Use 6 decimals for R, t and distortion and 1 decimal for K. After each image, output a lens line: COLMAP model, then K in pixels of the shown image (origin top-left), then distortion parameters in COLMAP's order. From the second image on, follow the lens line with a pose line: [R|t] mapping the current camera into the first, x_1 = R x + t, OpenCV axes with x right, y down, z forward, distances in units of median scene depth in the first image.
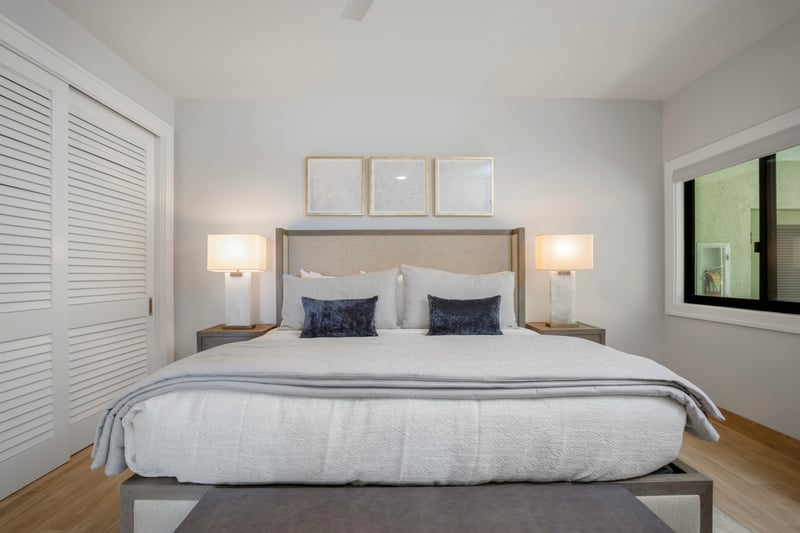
lens RADIAL K [[392.9, 0, 401.9], [0, 392.9, 270.1], [0, 0, 1]] dist [-0.005127, 0.000755]
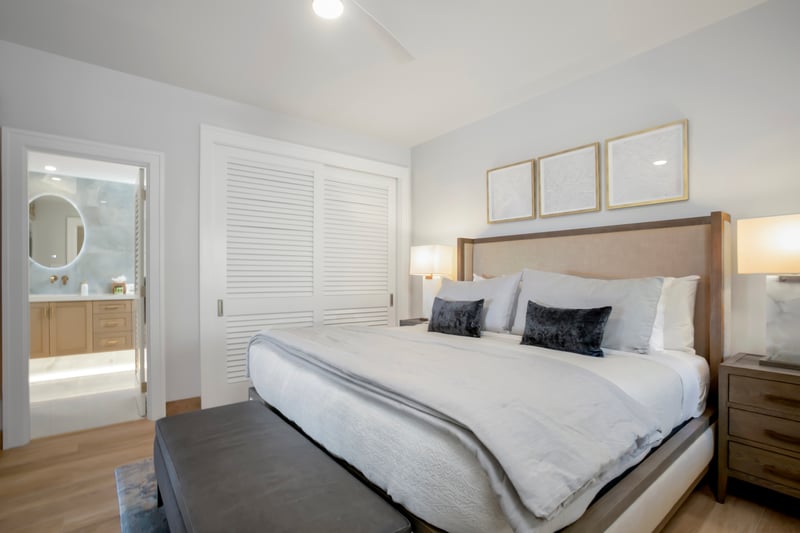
lens RADIAL K [[366.7, 0, 399.9], [0, 366.7, 272.7], [0, 0, 1]] dist [-0.009433, 0.002086]
pose [[0.663072, -0.003132, -0.748549, 0.392738], [-0.000858, 0.999987, -0.004944, 0.001257], [0.748555, 0.003920, 0.663061, 0.153521]]
